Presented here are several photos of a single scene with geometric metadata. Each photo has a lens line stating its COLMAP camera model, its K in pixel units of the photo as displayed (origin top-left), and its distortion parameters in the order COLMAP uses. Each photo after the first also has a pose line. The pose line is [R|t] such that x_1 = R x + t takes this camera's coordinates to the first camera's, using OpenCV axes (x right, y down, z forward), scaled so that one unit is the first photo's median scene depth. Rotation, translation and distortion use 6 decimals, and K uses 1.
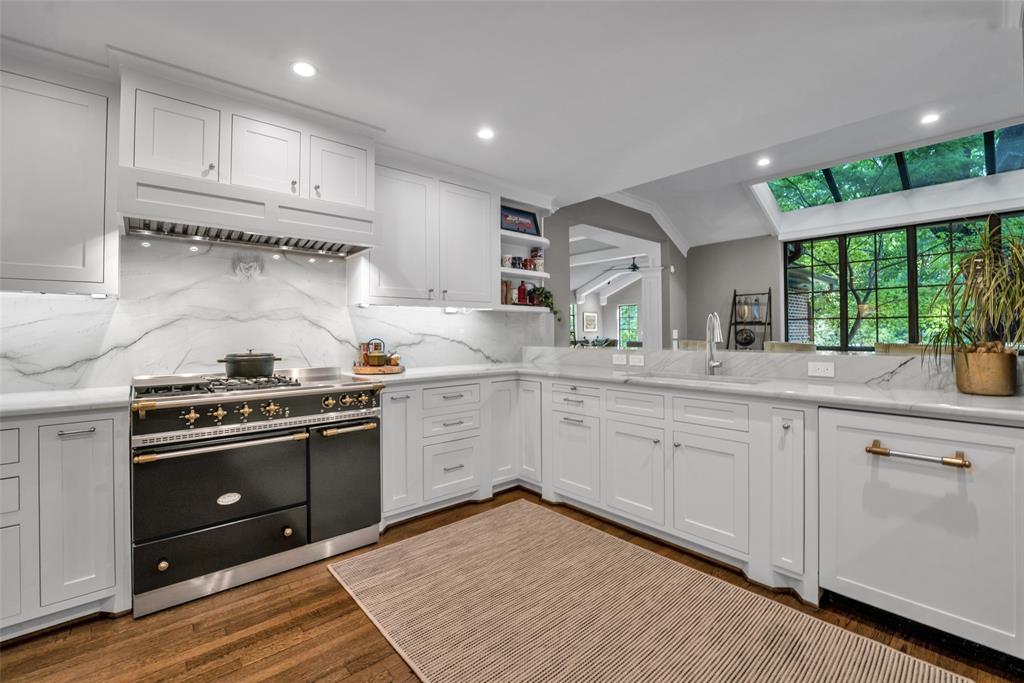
lens RADIAL K [[436.1, 0, 512.3], [0, 436.1, 331.6], [0, 0, 1]] dist [-0.015060, -0.000692]
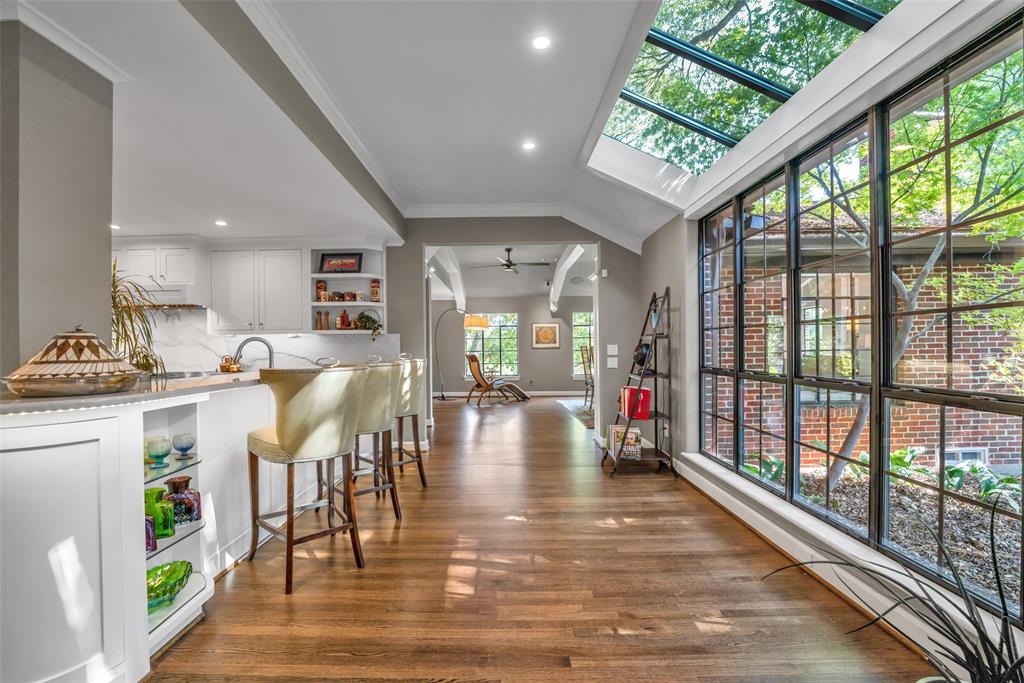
lens RADIAL K [[417.5, 0, 510.6], [0, 417.5, 348.0], [0, 0, 1]] dist [-0.010004, -0.000235]
pose [[0.742295, -0.004923, -0.670056, 1.280036], [0.010407, 0.999937, 0.004182, -0.005686], [0.669993, -0.010077, 0.742299, 0.454282]]
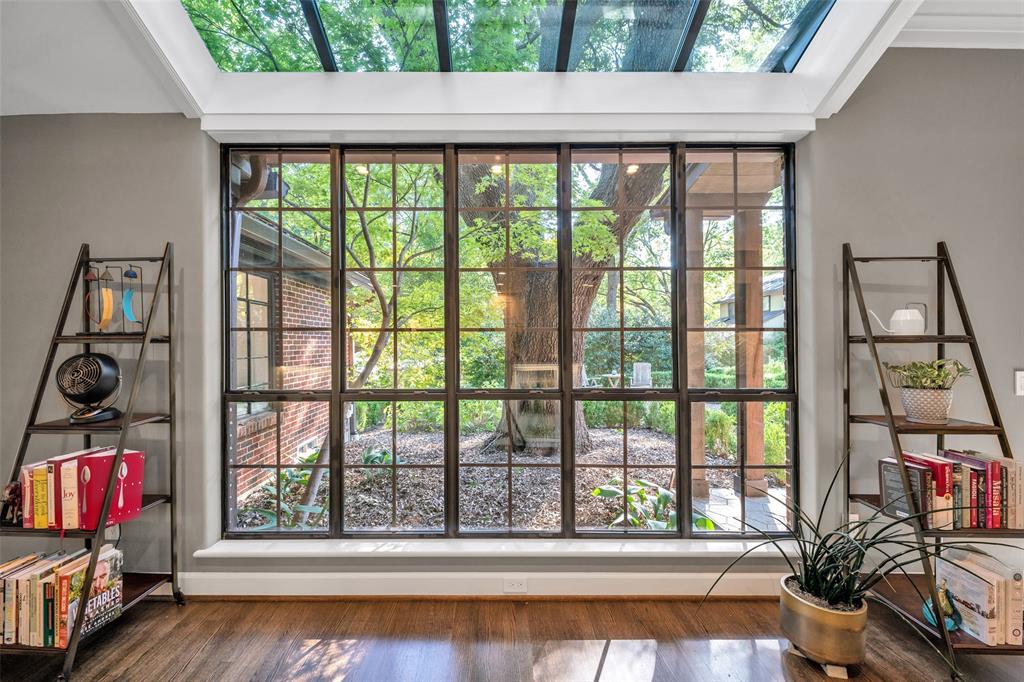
lens RADIAL K [[347.7, 0, 506.9], [0, 347.7, 347.2], [0, 0, 1]] dist [-0.025146, -0.000168]
pose [[0.659011, 0.002494, 0.752129, 0.851753], [-0.005719, 0.999982, 0.001695, -0.019588], [-0.752111, -0.005418, 0.659014, 0.872010]]
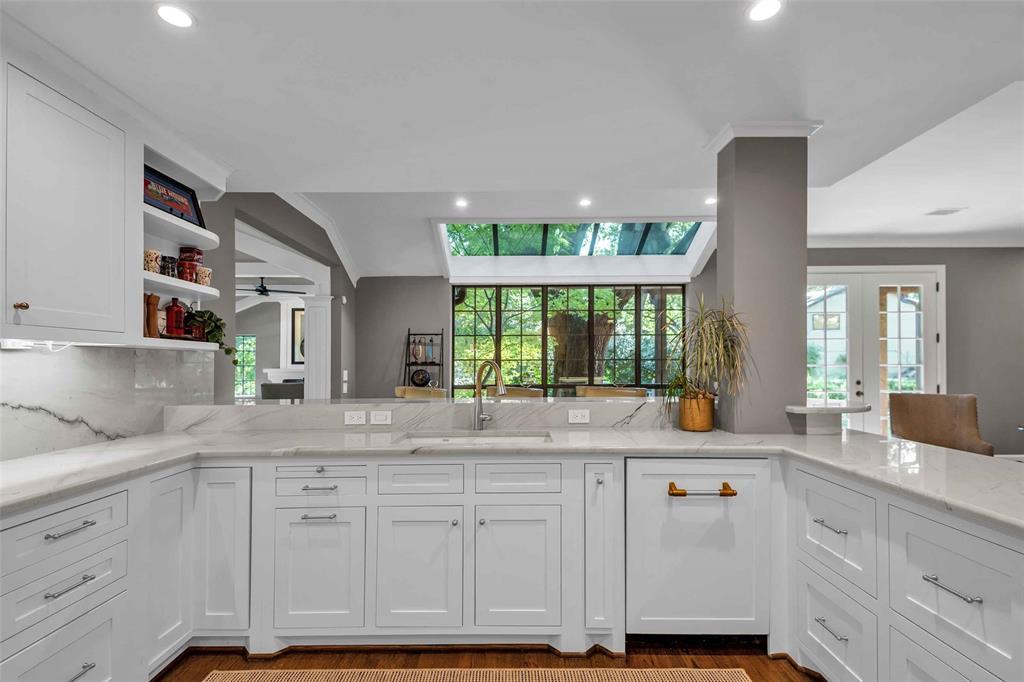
lens RADIAL K [[466.7, 0, 509.9], [0, 466.7, 361.1], [0, 0, 1]] dist [0.023717, -0.001492]
pose [[0.668683, 0.006526, 0.743519, -0.163115], [-0.000177, 0.999963, -0.008618, -0.025131], [-0.743547, 0.005631, 0.668660, 0.236614]]
